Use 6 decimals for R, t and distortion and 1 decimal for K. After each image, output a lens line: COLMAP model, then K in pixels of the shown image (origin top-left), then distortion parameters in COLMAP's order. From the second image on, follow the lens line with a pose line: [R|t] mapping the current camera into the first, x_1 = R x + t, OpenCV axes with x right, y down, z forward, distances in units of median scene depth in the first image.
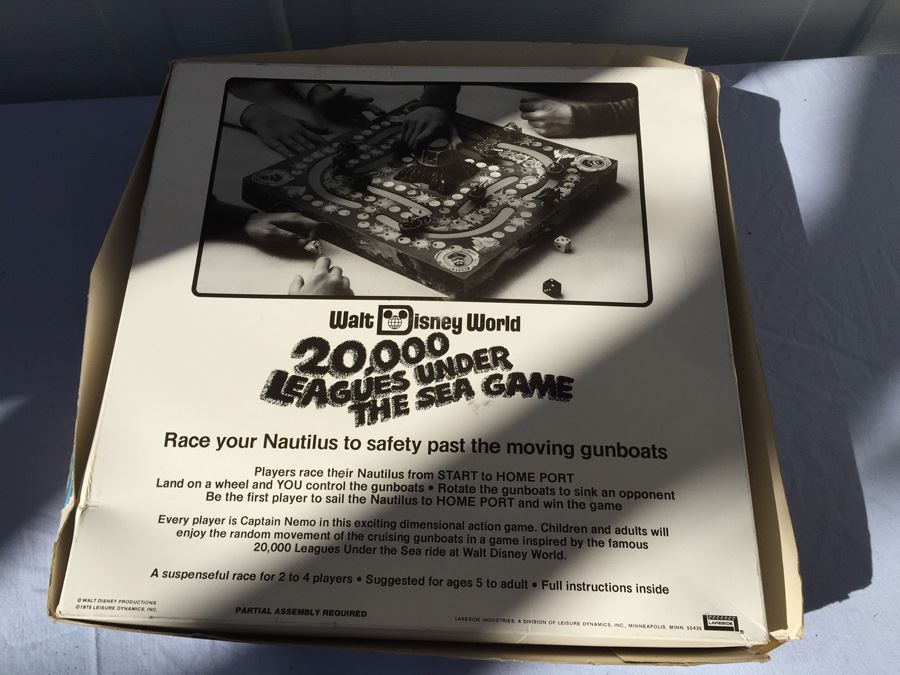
lens RADIAL K [[761.9, 0, 450.0], [0, 761.9, 337.5], [0, 0, 1]] dist [0.081379, -0.124604]
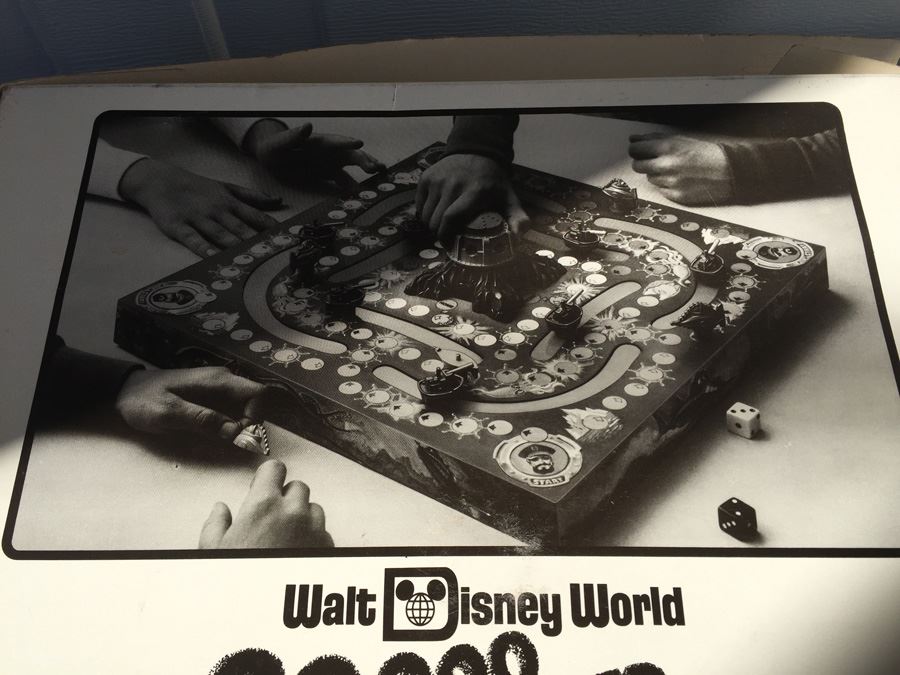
lens RADIAL K [[761.9, 0, 450.0], [0, 761.9, 337.5], [0, 0, 1]] dist [0.081379, -0.124604]
pose [[0.999497, -0.028899, 0.013033, -0.050759], [0.029170, 0.999352, -0.021085, -0.166043], [-0.012415, 0.021455, 0.999693, 0.475648]]
